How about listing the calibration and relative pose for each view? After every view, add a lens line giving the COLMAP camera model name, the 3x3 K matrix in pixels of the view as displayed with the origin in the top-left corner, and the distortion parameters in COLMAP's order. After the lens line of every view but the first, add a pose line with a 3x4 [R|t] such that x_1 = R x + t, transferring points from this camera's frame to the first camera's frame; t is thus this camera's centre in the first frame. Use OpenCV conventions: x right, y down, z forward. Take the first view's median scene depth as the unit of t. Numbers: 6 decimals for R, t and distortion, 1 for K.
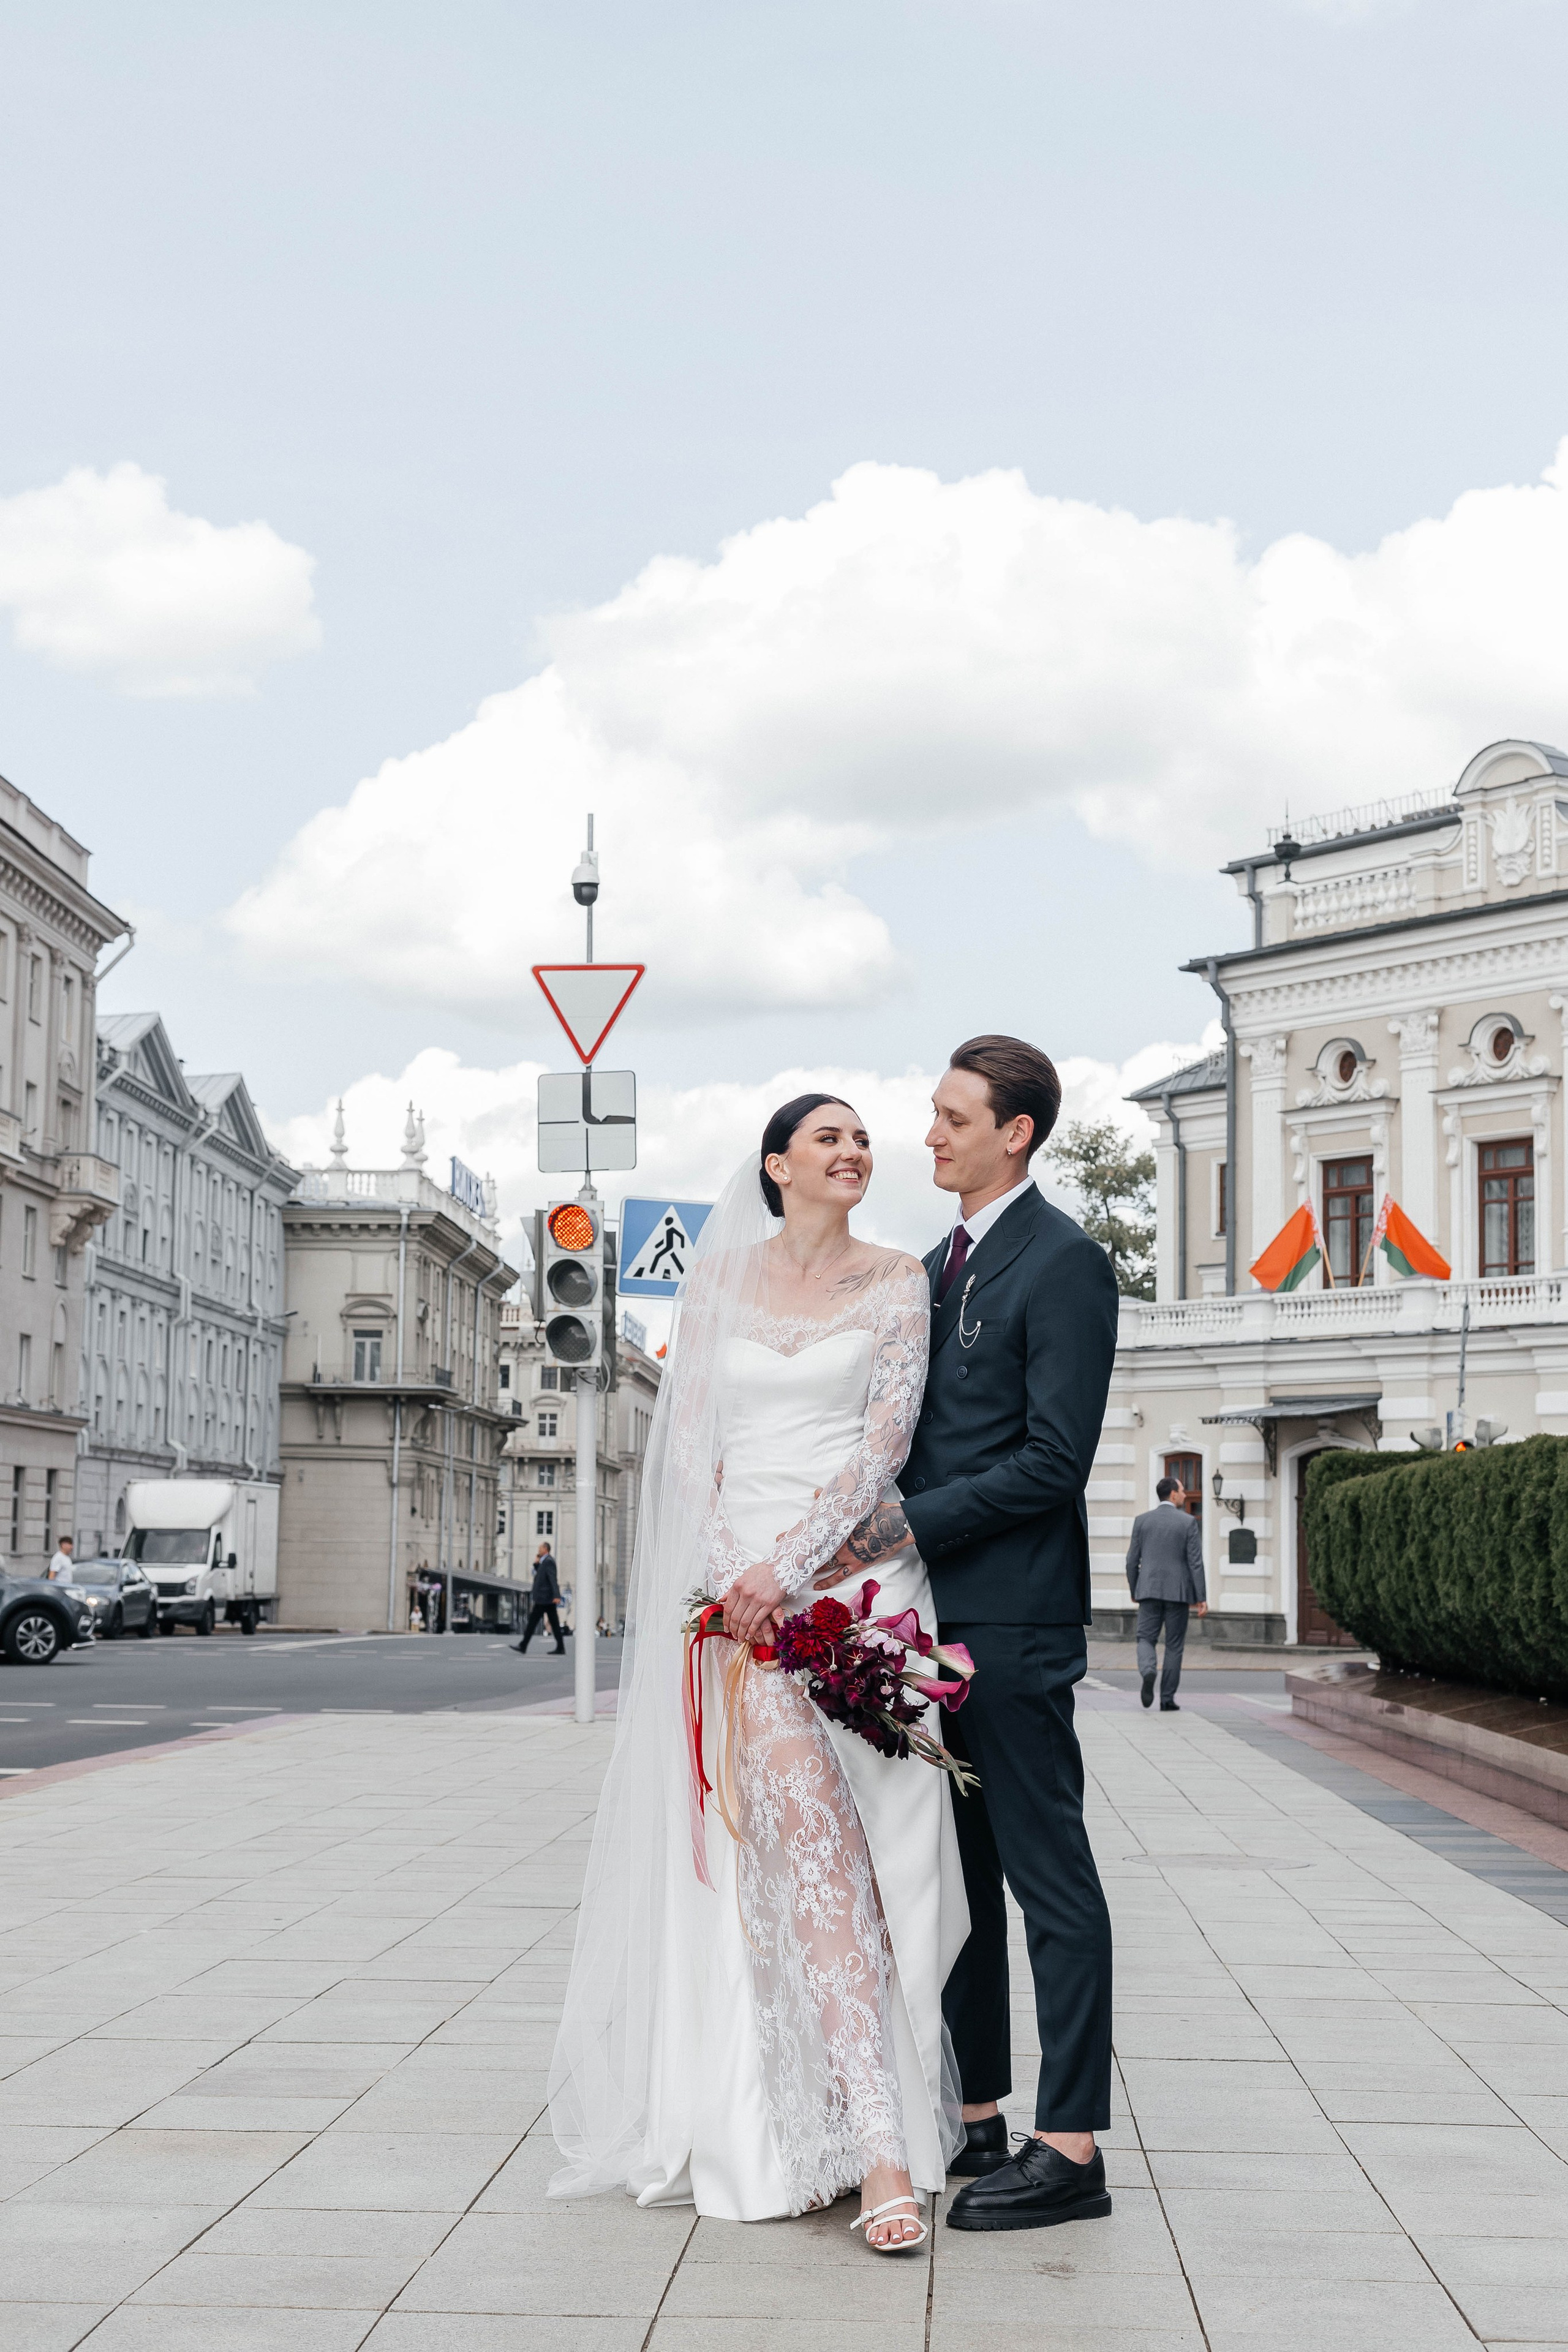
lens RADIAL K [[3480.7, 0, 782.3], [0, 3480.7, 1173.0], [0, 0, 1]] dist [0.028236, 0.000000]
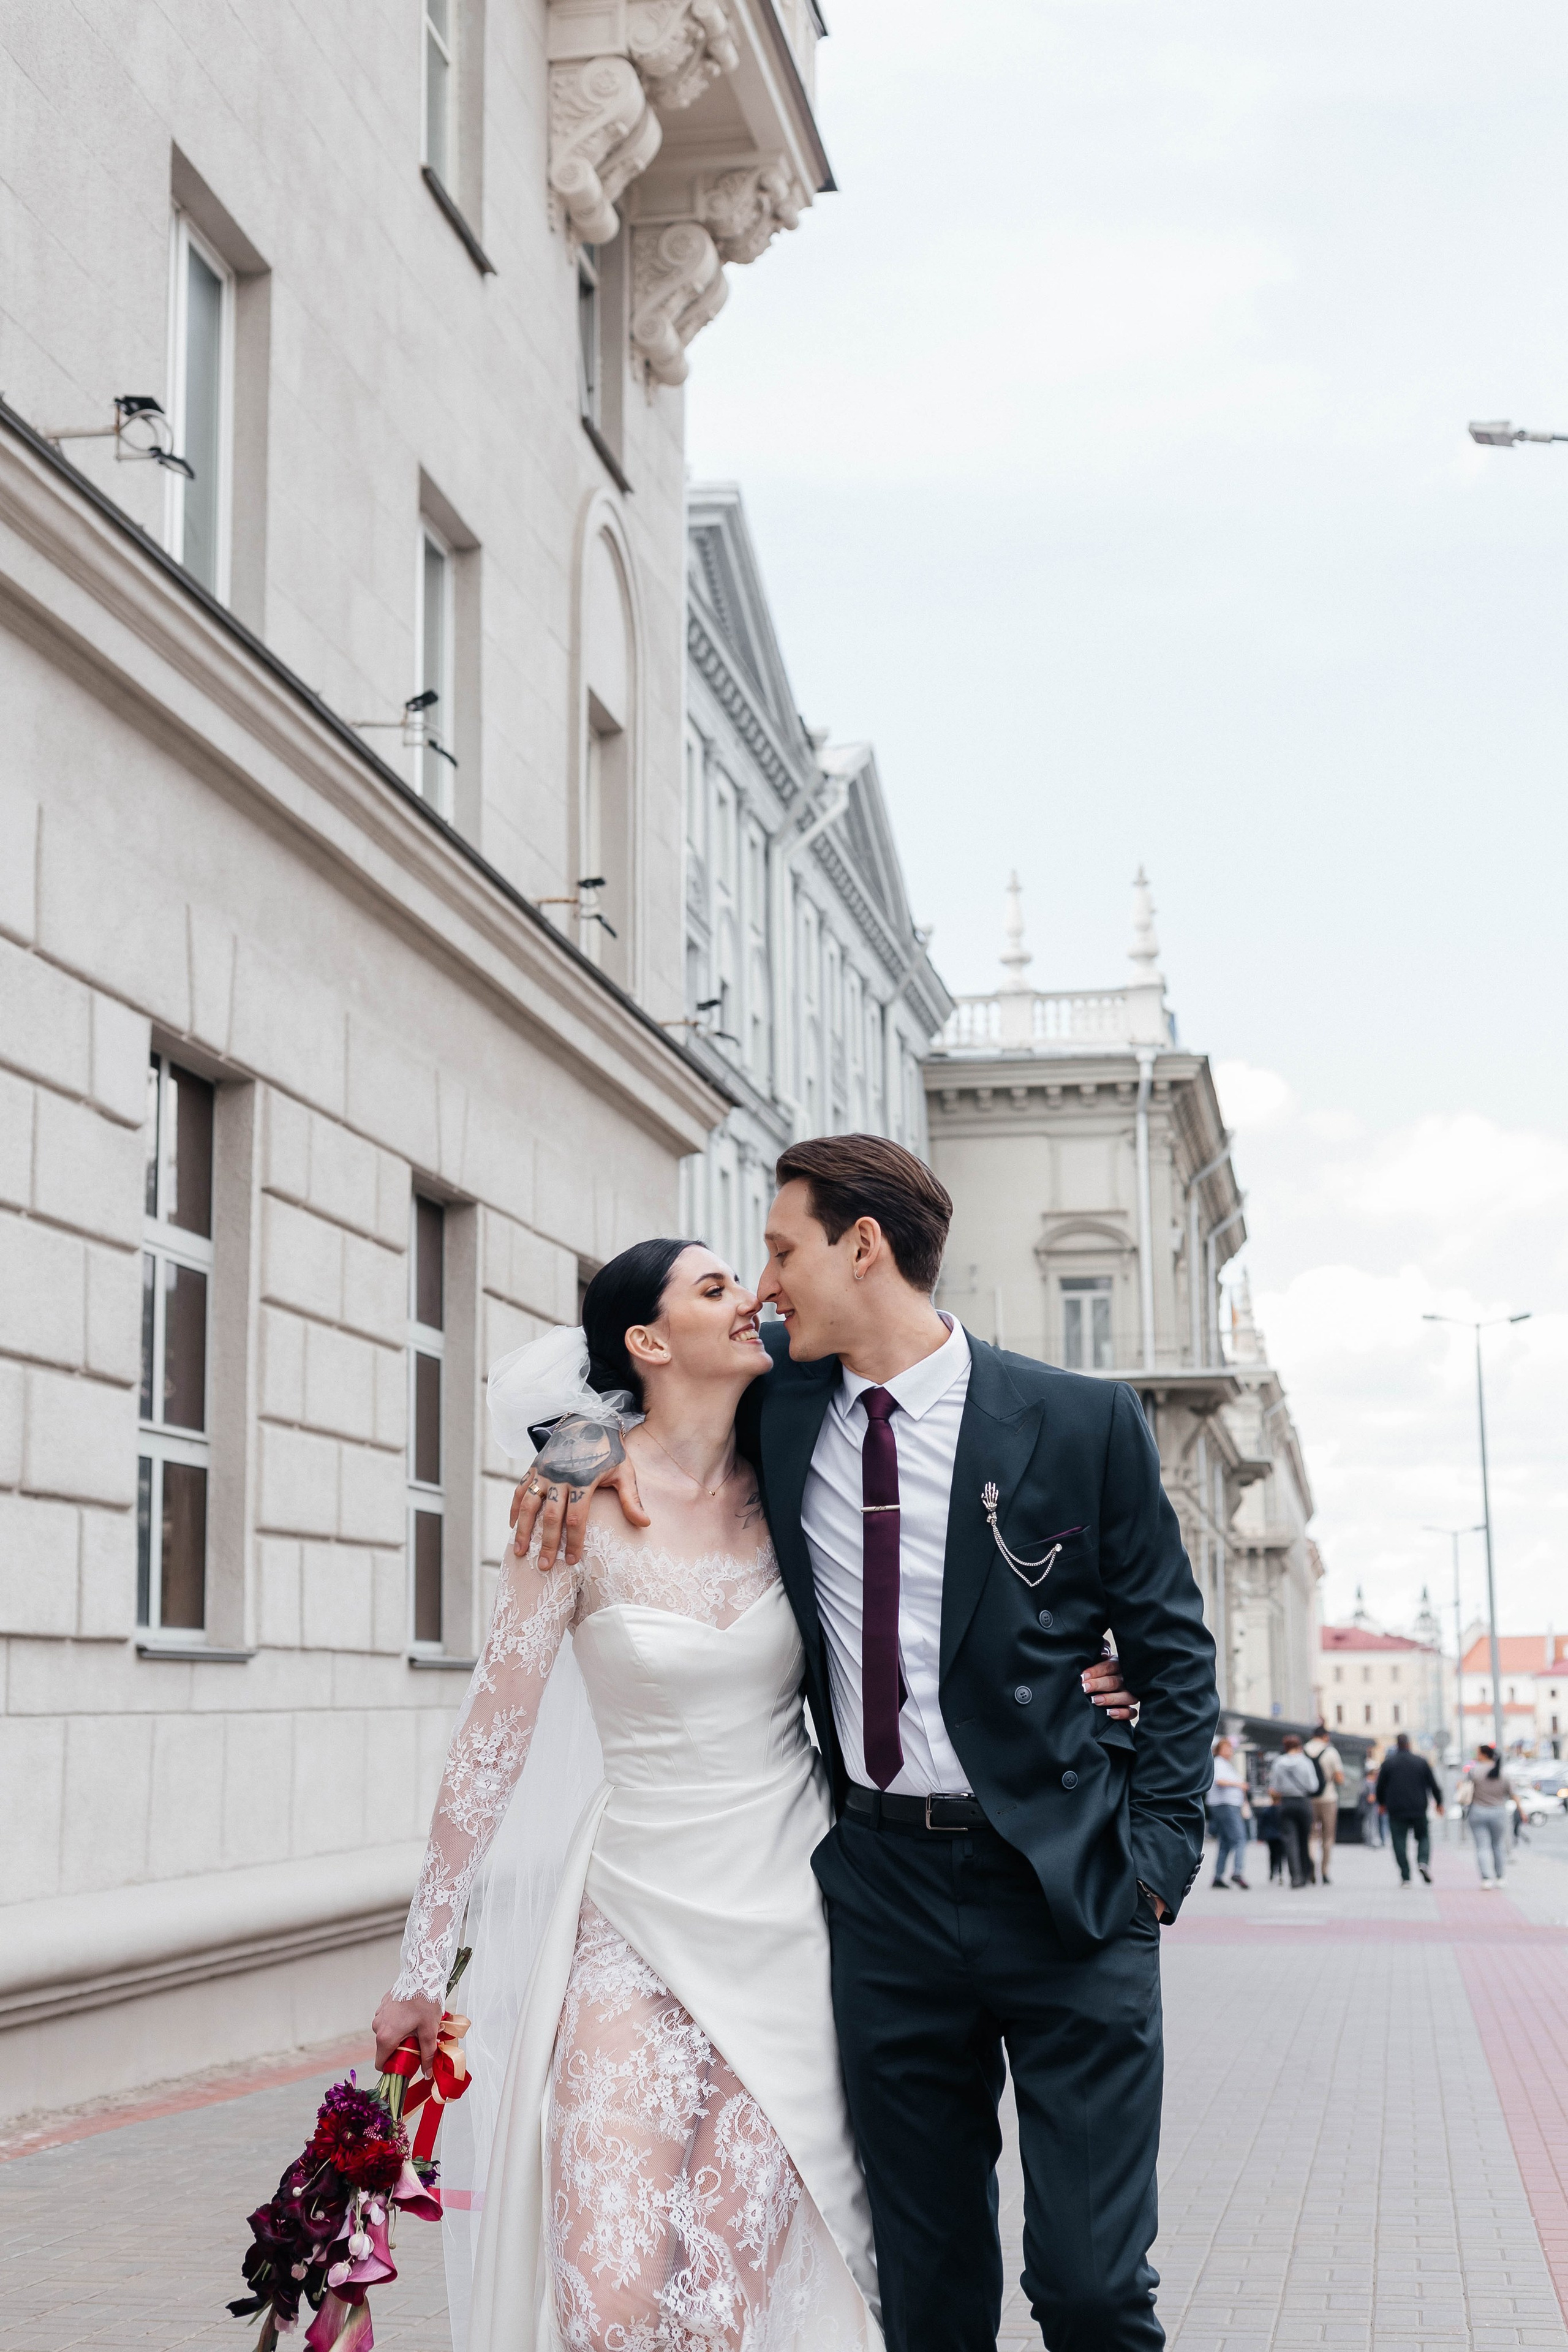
lens RADIAL K [[3480.7, 0, 783.9], [0, 3480.7, 1178.6], [0, 0, 1]] dist [0.028236, 0.000000]
pose [[0.991345, -0.042668, -0.124158, -0.097350], [0.037756, 0.998418, -0.041653, 0.050694], [0.125739, 0.036605, 0.991388, 0.448176]]
